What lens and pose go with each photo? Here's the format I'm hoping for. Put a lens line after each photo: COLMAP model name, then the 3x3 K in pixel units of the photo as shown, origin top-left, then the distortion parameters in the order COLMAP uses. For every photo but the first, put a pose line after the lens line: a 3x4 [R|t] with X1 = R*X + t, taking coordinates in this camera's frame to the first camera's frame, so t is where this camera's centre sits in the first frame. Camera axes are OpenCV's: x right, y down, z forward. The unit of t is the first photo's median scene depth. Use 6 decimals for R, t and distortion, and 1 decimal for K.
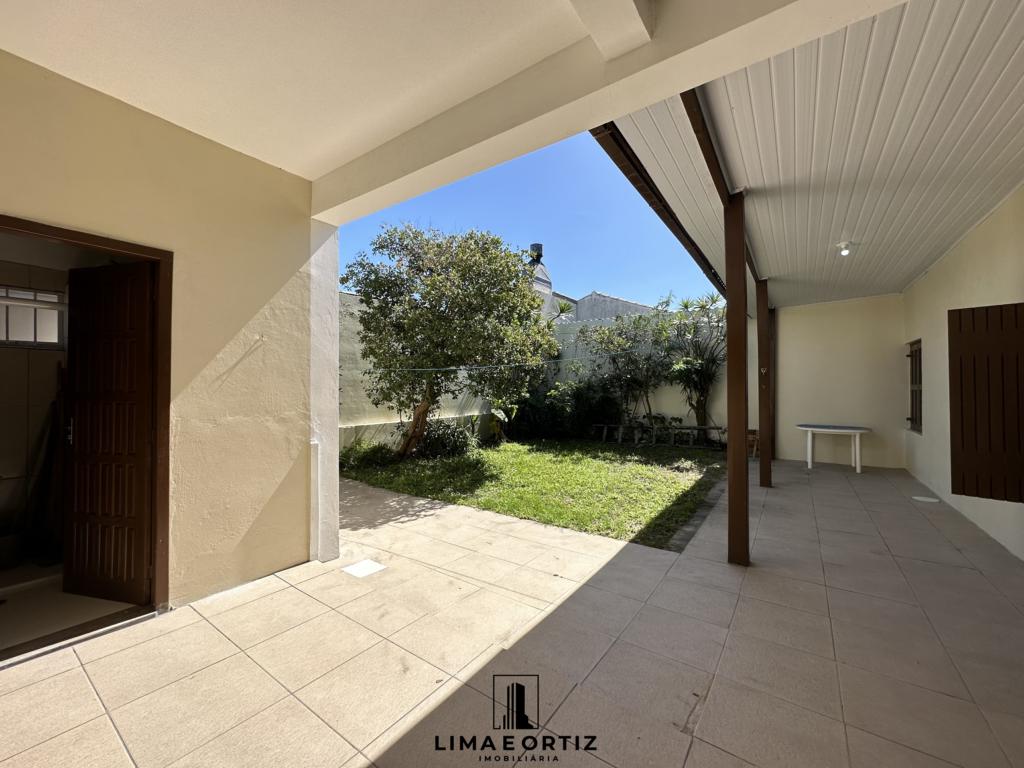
lens RADIAL K [[409.1, 0, 512.0], [0, 409.1, 384.0], [0, 0, 1]] dist [-0.004802, 0.001506]
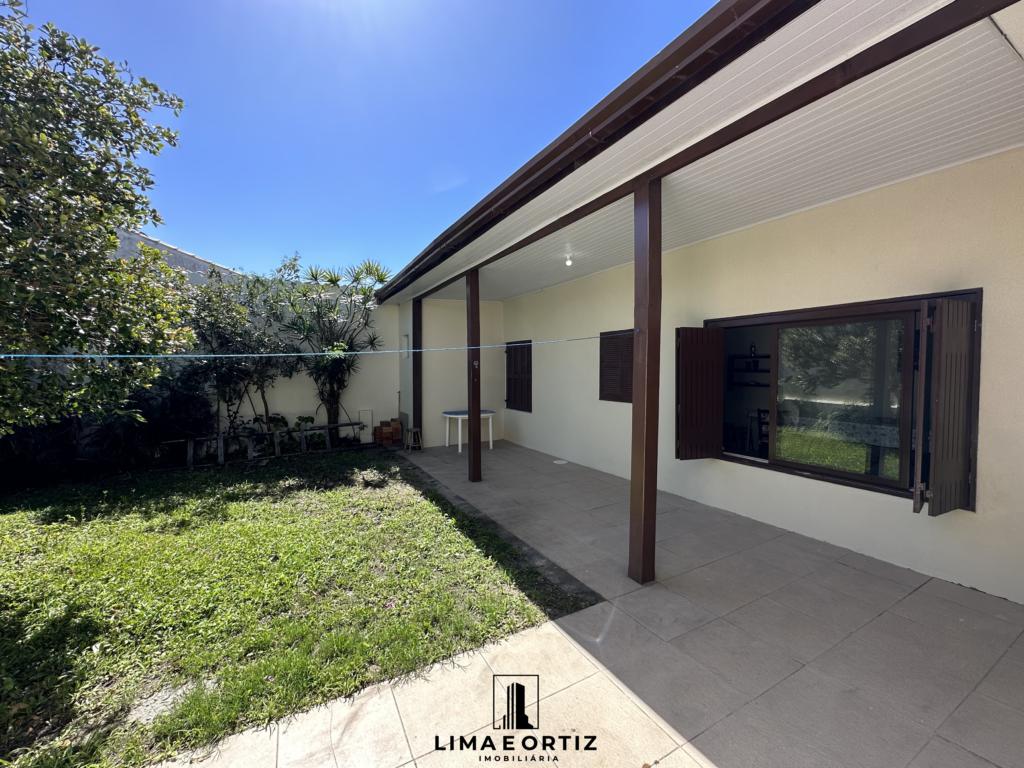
lens RADIAL K [[409.1, 0, 512.0], [0, 409.1, 384.0], [0, 0, 1]] dist [-0.004802, 0.001506]
pose [[0.433229, -0.043243, 0.900246, -0.280801], [0.001488, 0.998881, 0.047265, -0.037800], [-0.901283, -0.019137, 0.432809, 0.616362]]
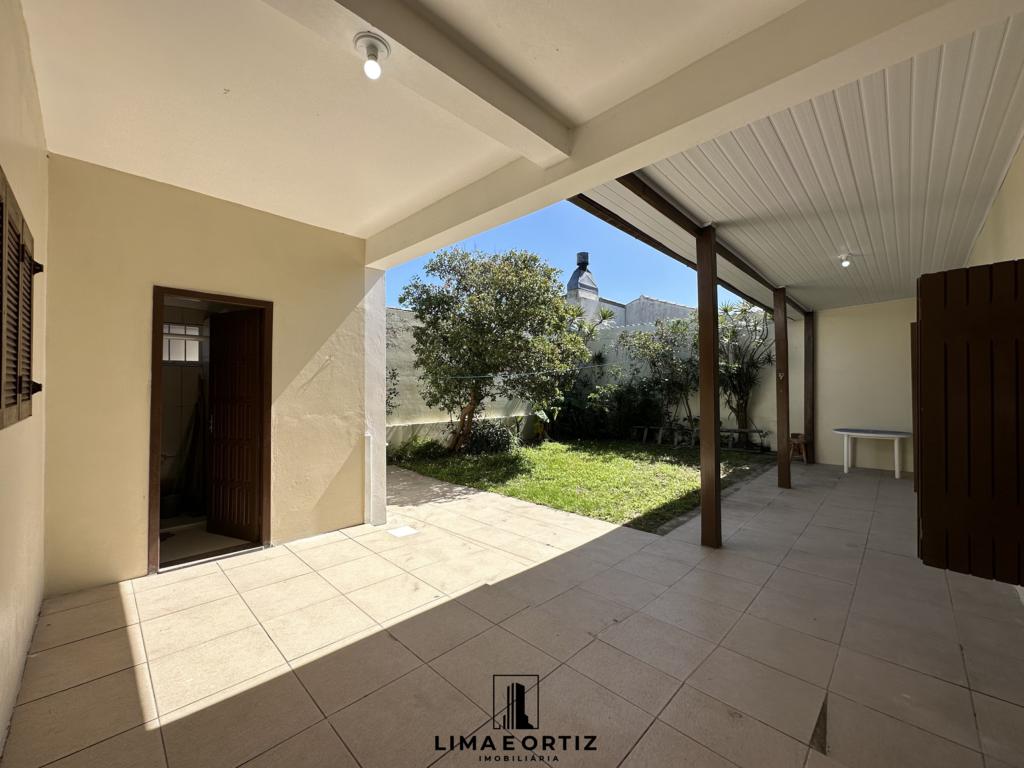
lens RADIAL K [[409.1, 0, 512.0], [0, 409.1, 384.0], [0, 0, 1]] dist [-0.004802, 0.001506]
pose [[0.987495, -0.003101, -0.157618, 0.129280], [0.002578, 0.999990, -0.003525, -0.011580], [0.157628, 0.003074, 0.987494, -0.163459]]
